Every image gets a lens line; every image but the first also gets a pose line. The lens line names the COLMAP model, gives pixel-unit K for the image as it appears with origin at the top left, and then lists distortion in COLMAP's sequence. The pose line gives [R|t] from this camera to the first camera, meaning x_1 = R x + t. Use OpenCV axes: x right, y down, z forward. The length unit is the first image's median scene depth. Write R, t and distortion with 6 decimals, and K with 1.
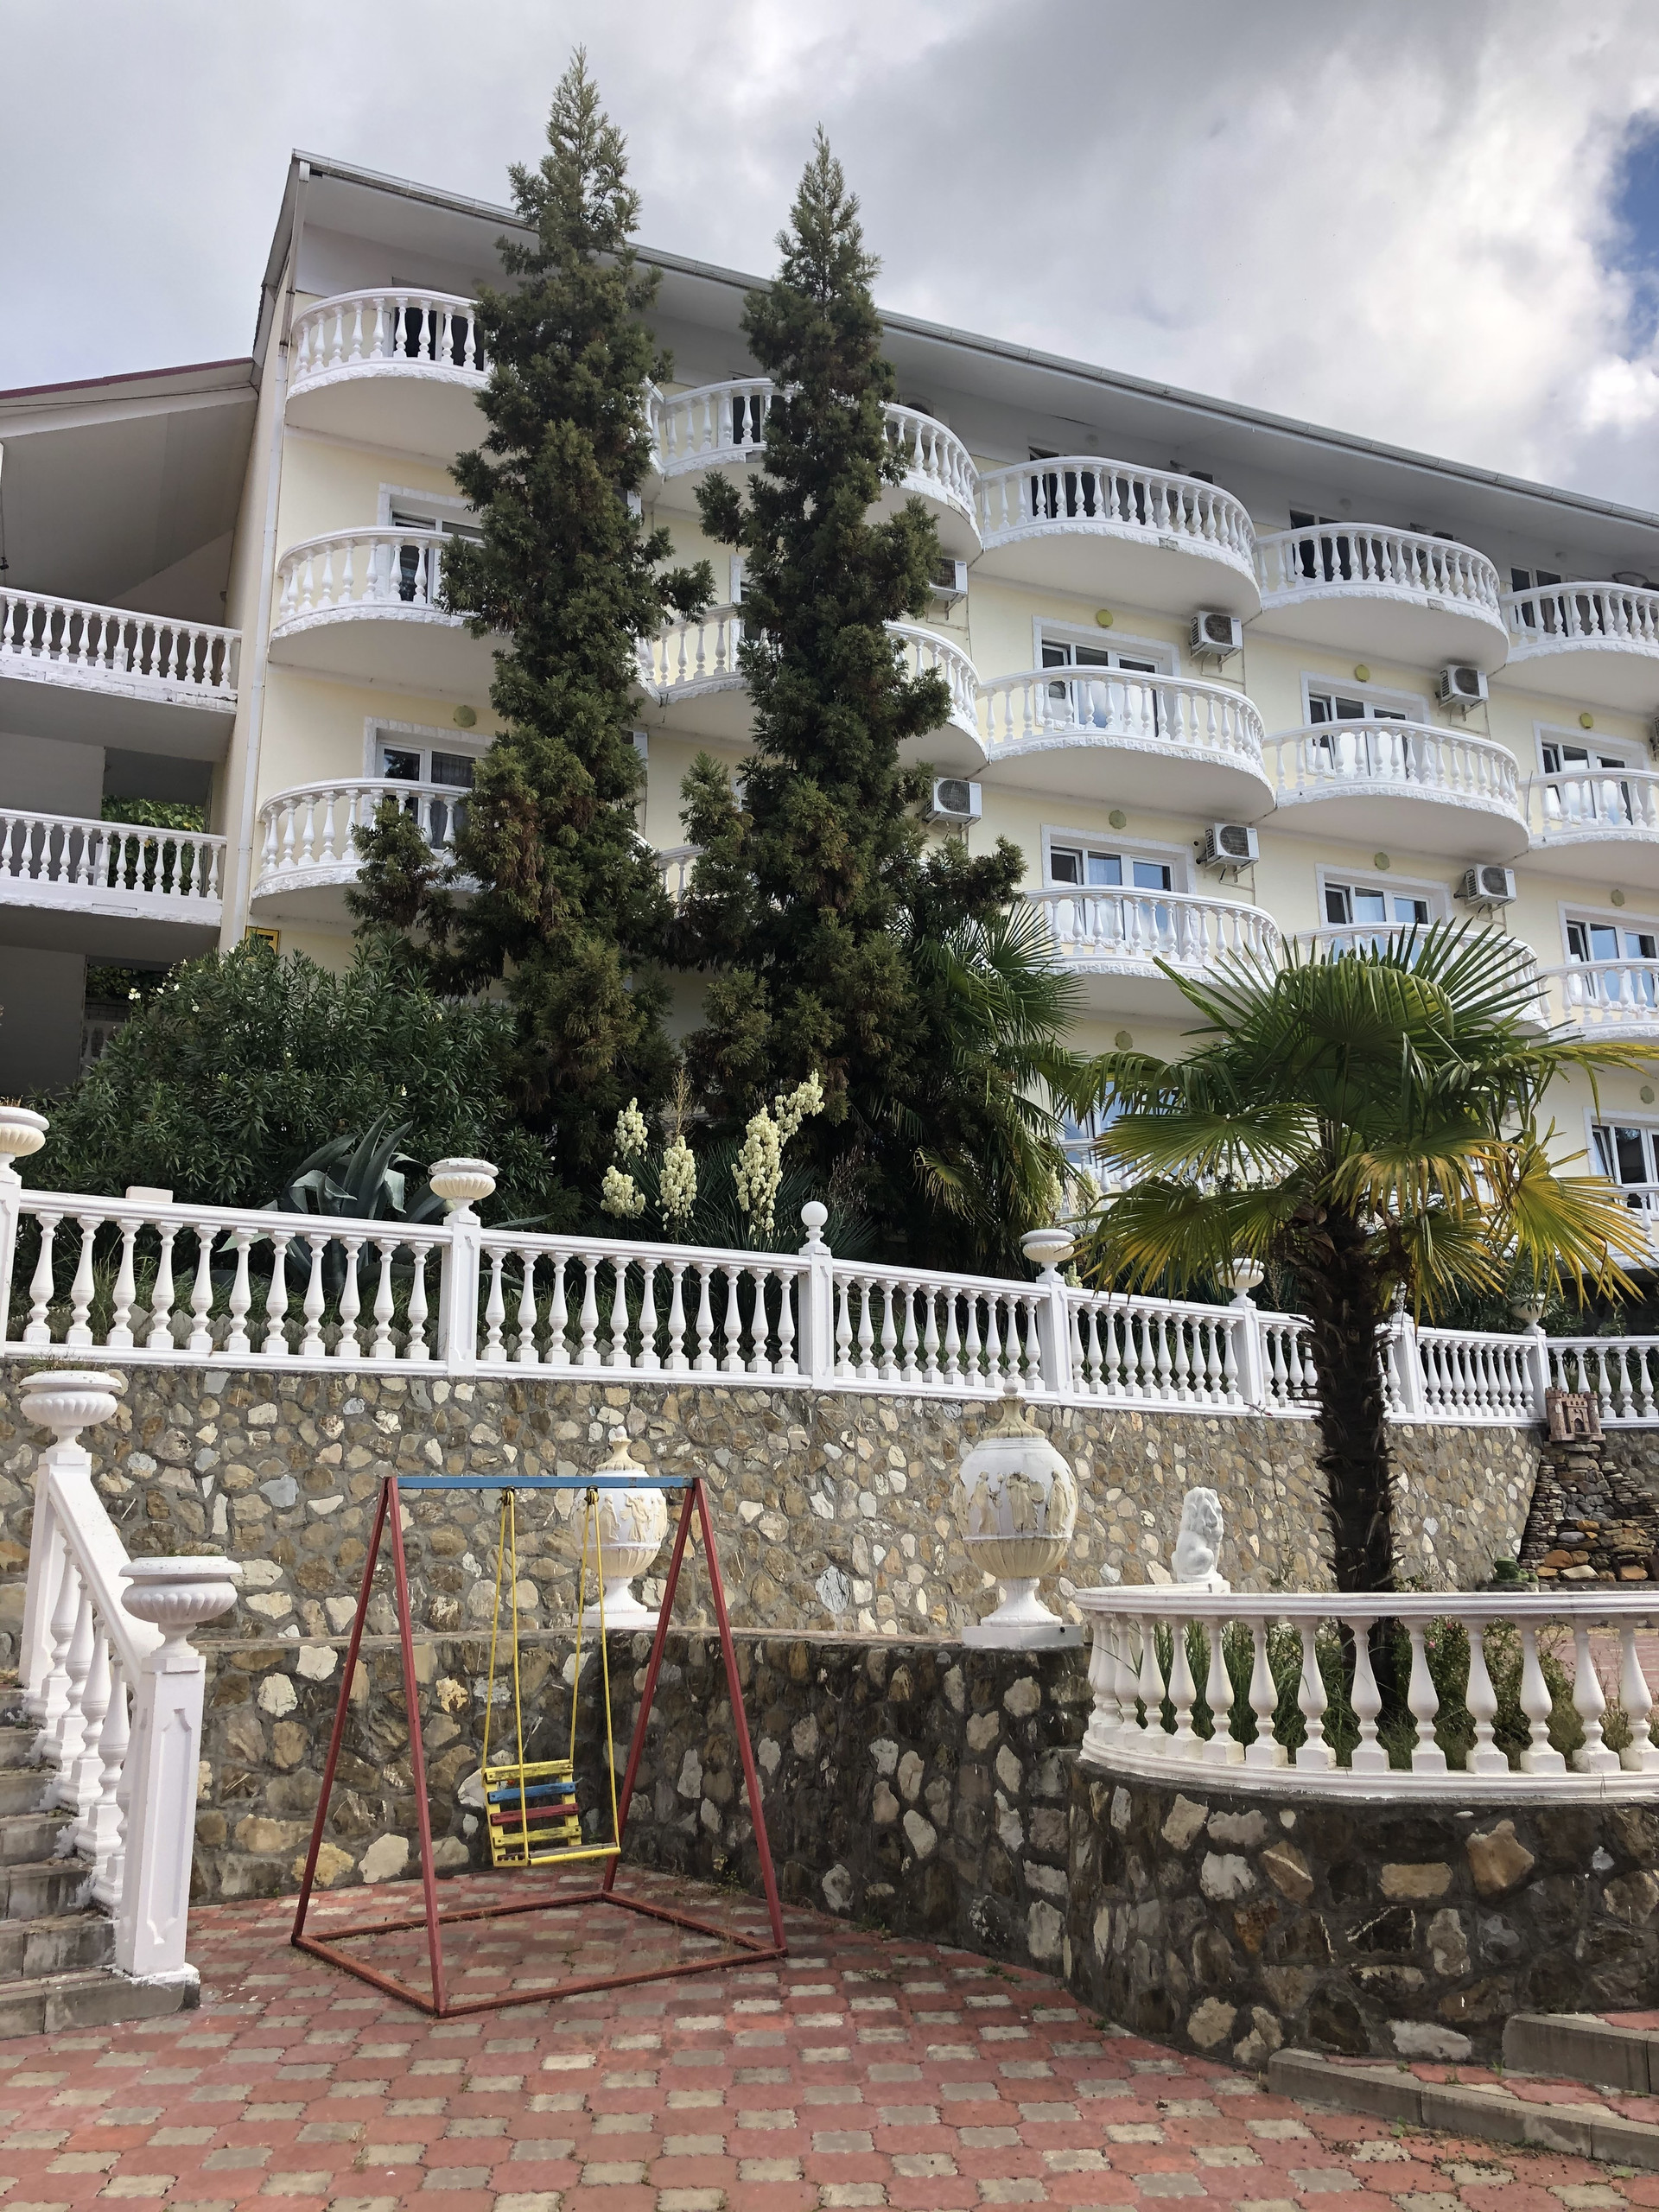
lens RADIAL K [[1821.0, 0, 866.9], [0, 1821.0, 1047.7], [0, 0, 1]] dist [0.036408, 0.002848]
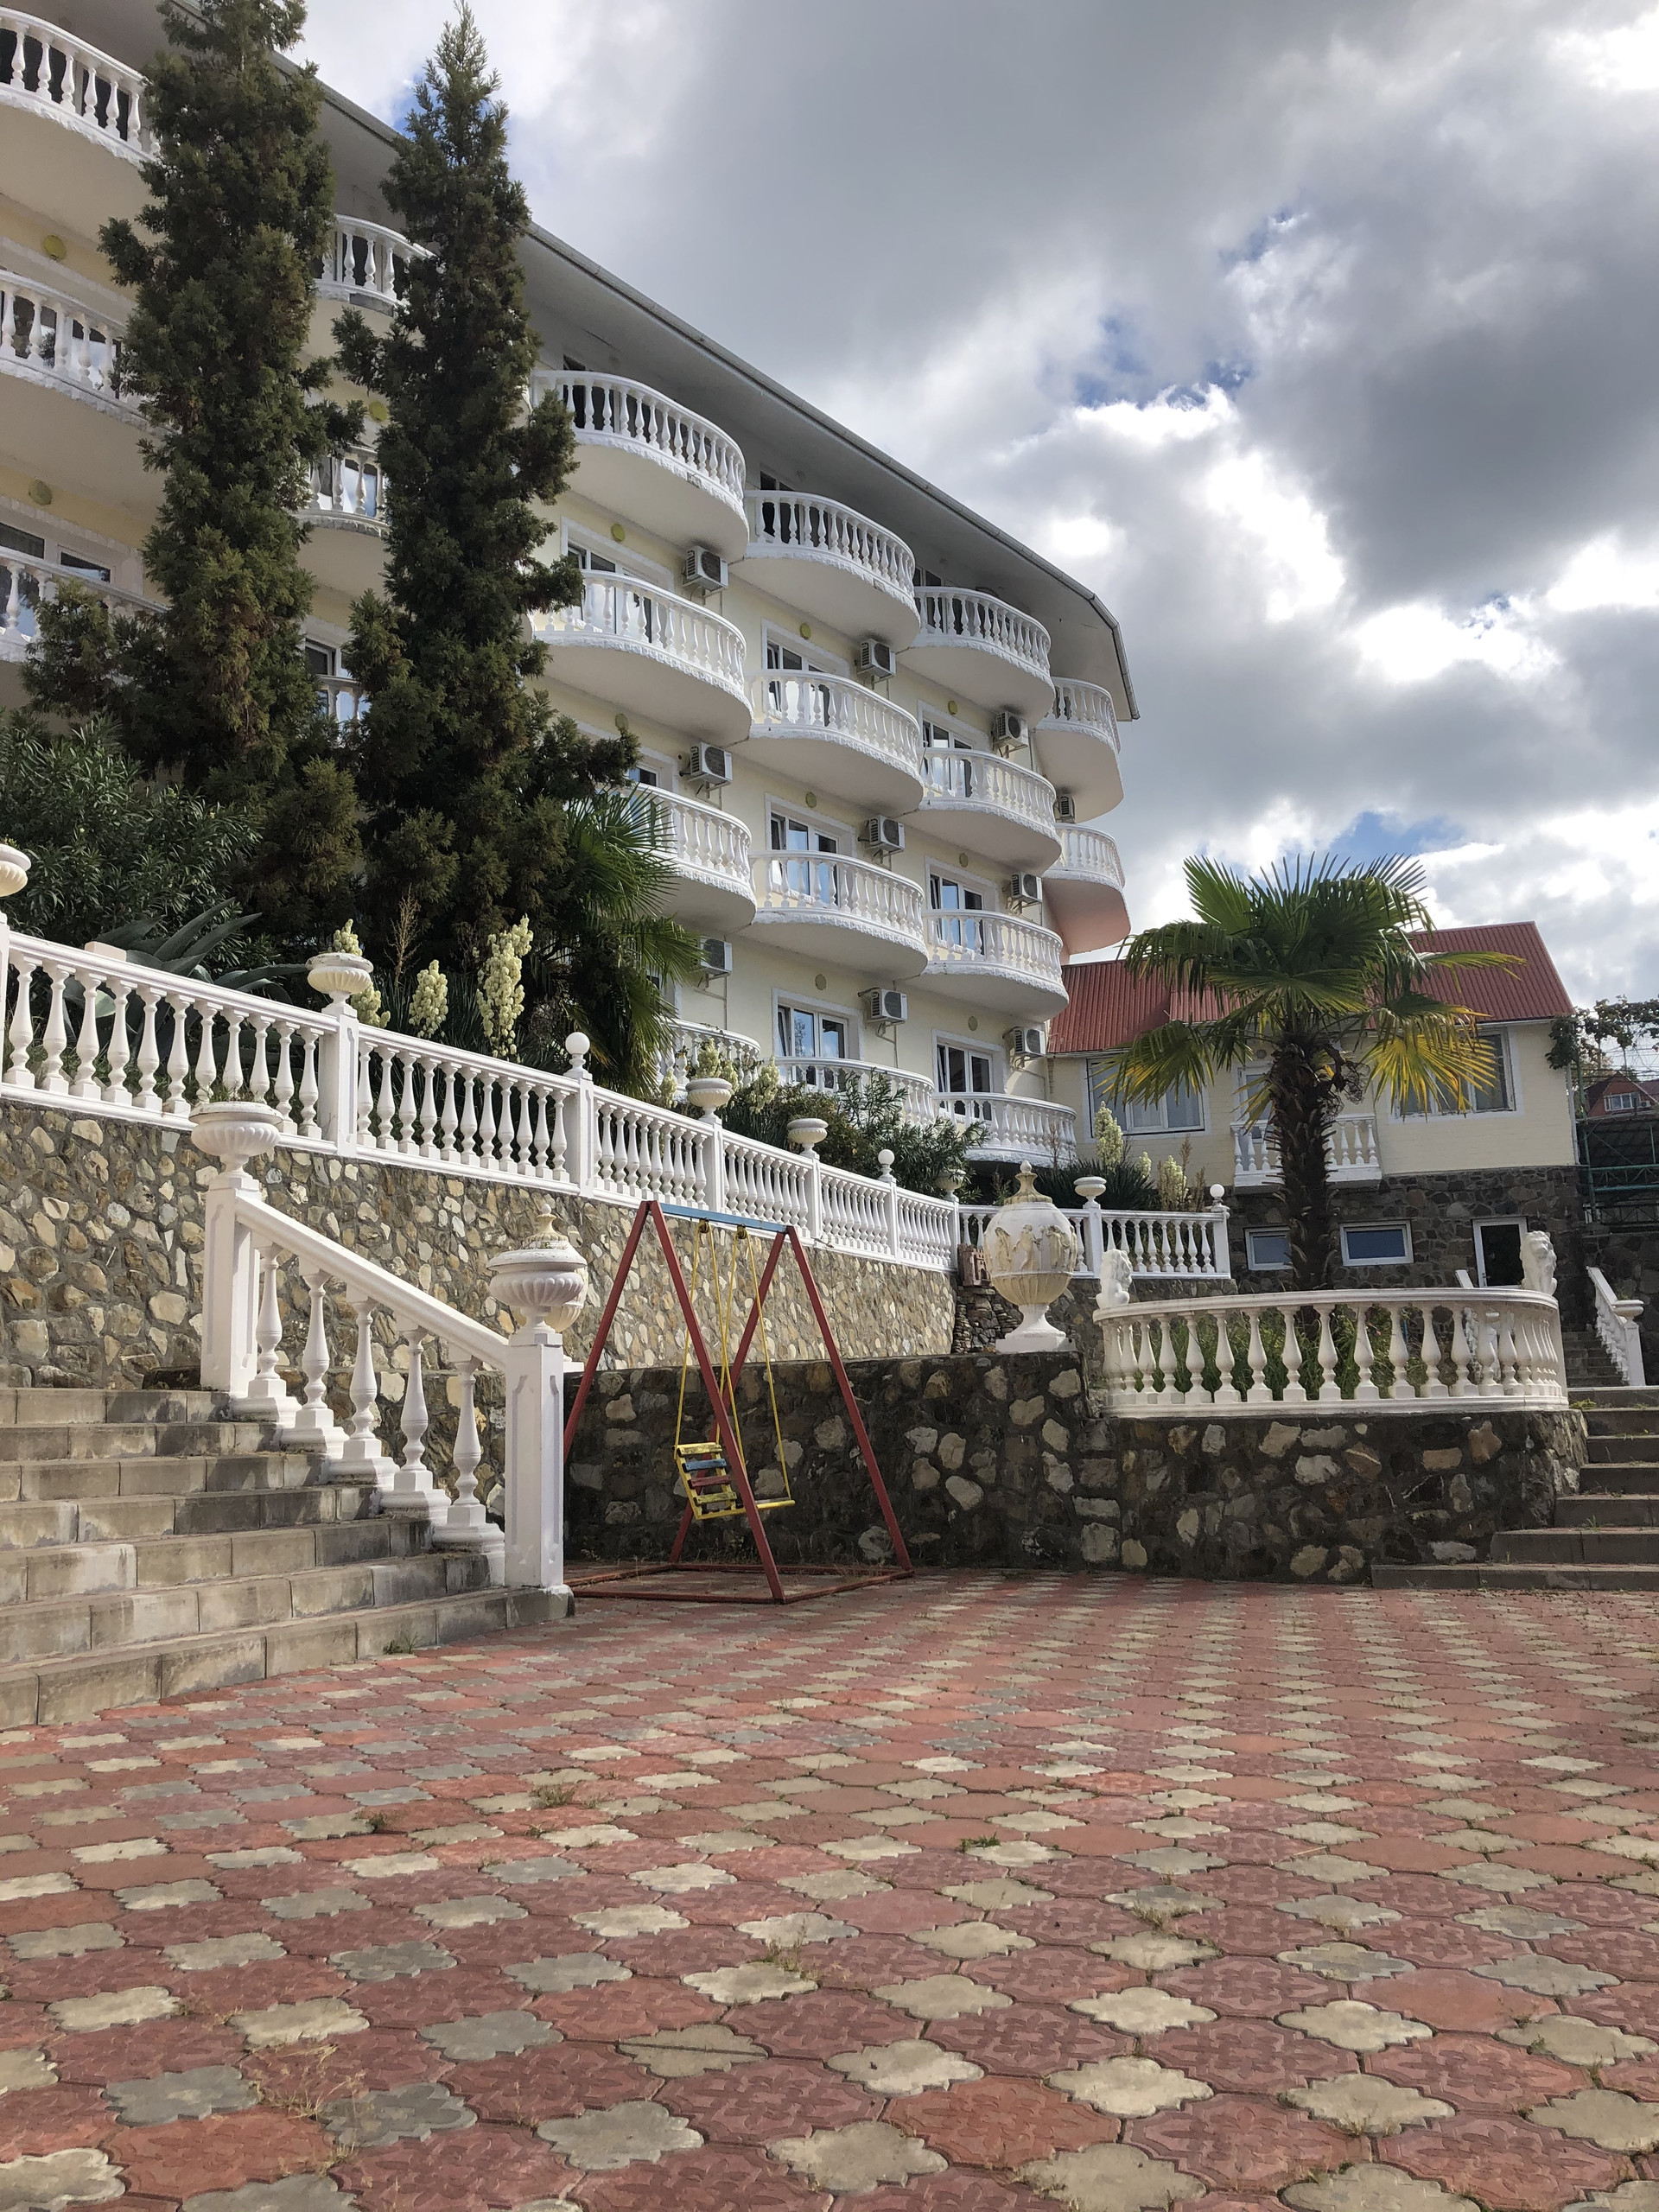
lens RADIAL K [[1800.0, 0, 833.9], [0, 1800.0, 1075.0], [0, 0, 1]] dist [0.056499, -0.078508]
pose [[0.882497, 0.080617, 0.463357, -0.487700], [-0.108162, 0.993581, 0.033135, 0.070363], [-0.457711, -0.079359, 0.885552, -0.058787]]
